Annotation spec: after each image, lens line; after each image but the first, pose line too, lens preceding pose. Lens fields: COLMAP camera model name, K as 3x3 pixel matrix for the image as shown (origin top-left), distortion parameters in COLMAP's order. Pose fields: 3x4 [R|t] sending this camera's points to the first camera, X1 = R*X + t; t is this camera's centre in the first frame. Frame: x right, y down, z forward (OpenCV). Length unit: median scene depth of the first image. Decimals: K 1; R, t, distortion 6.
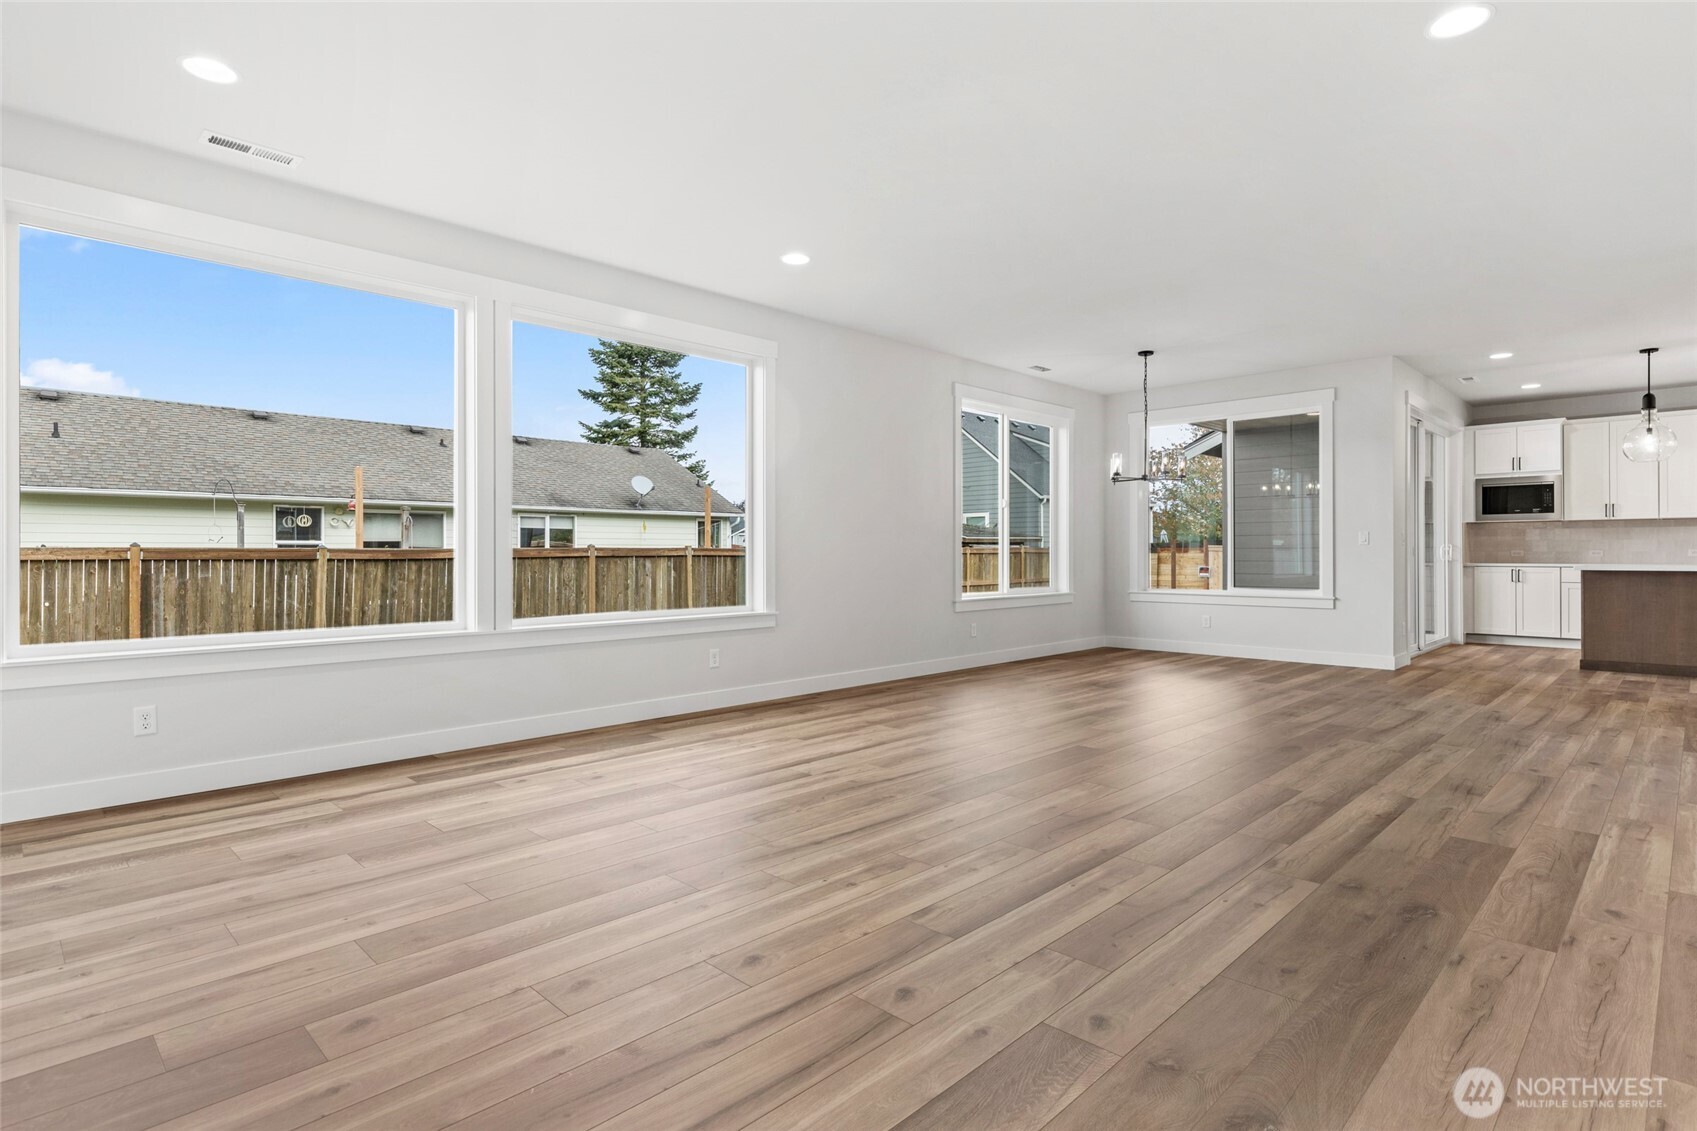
lens RADIAL K [[865.1, 0, 857.9], [0, 865.1, 548.1], [0, 0, 1]] dist [0.001707, 0.000378]
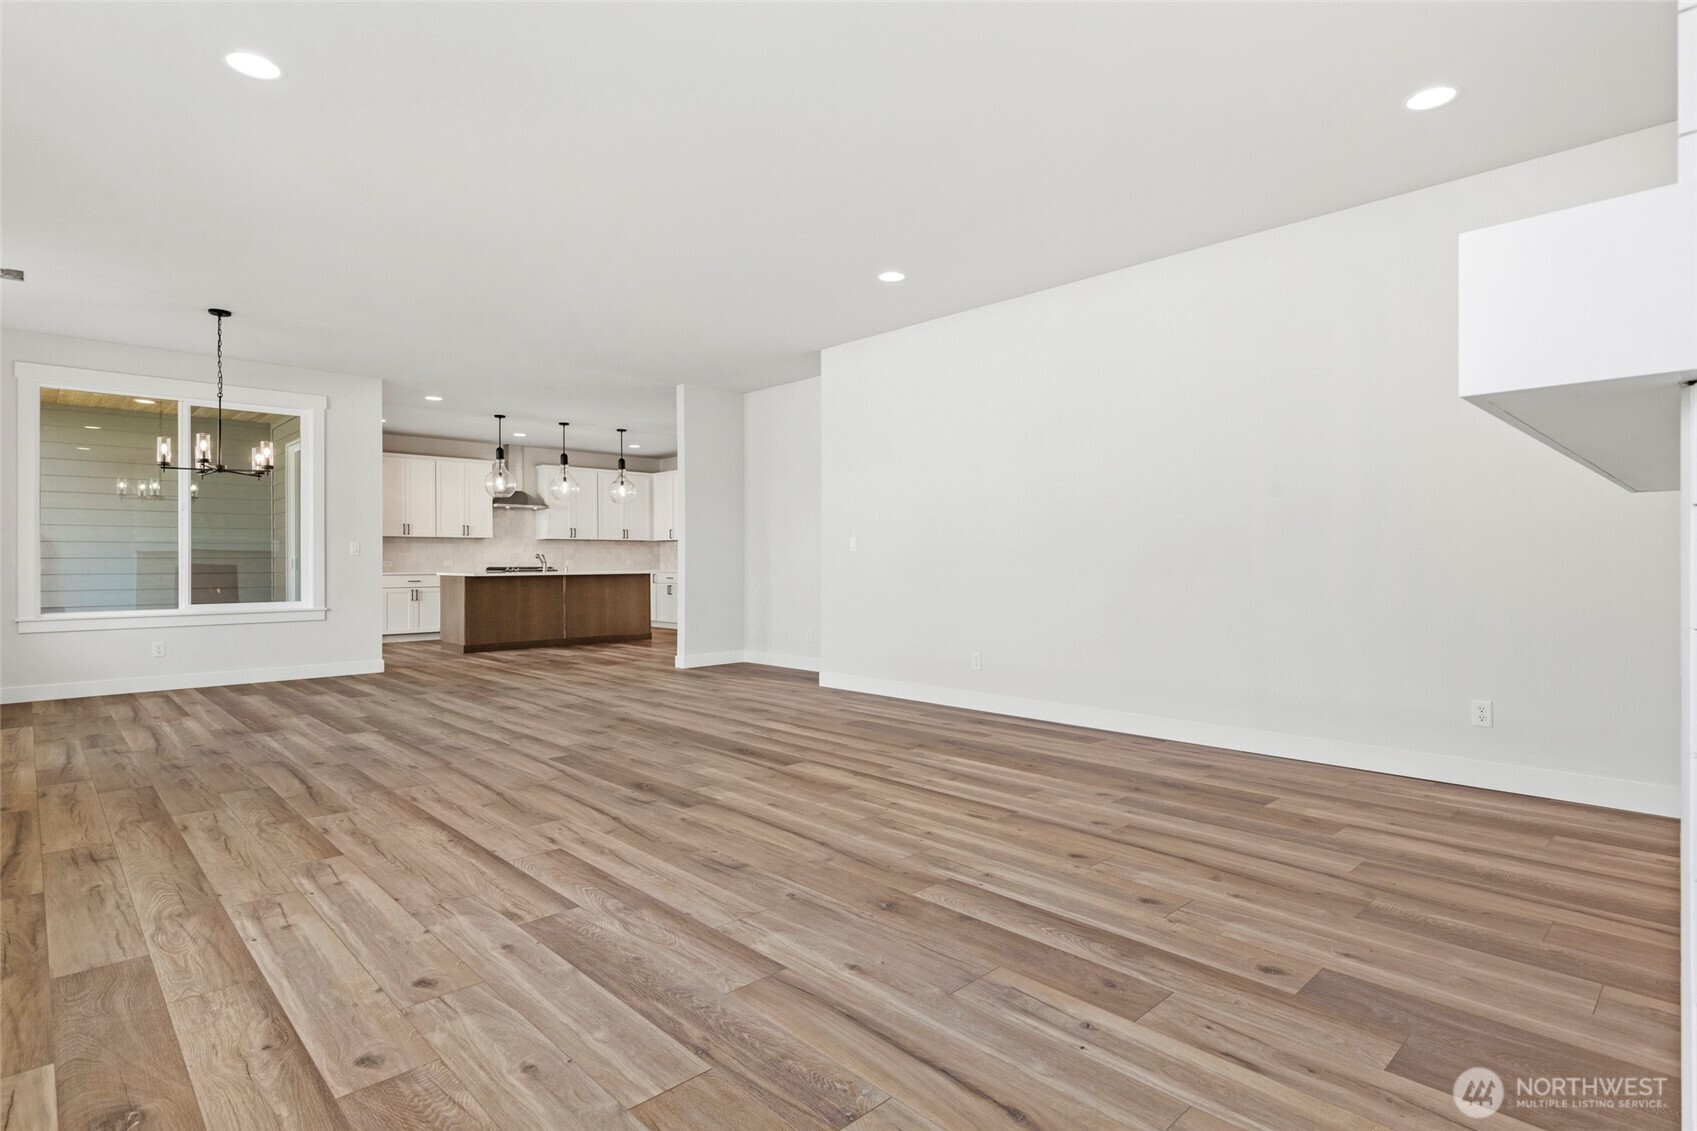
lens RADIAL K [[865.1, 0, 855.6], [0, 865.1, 562.8], [0, 0, 1]] dist [0.001707, 0.000378]
pose [[0.031437, -0.001303, 0.999505, -1.115283], [-0.000699, 0.999999, 0.001325, 0.008534], [-0.999505, -0.000740, 0.031436, 0.974016]]
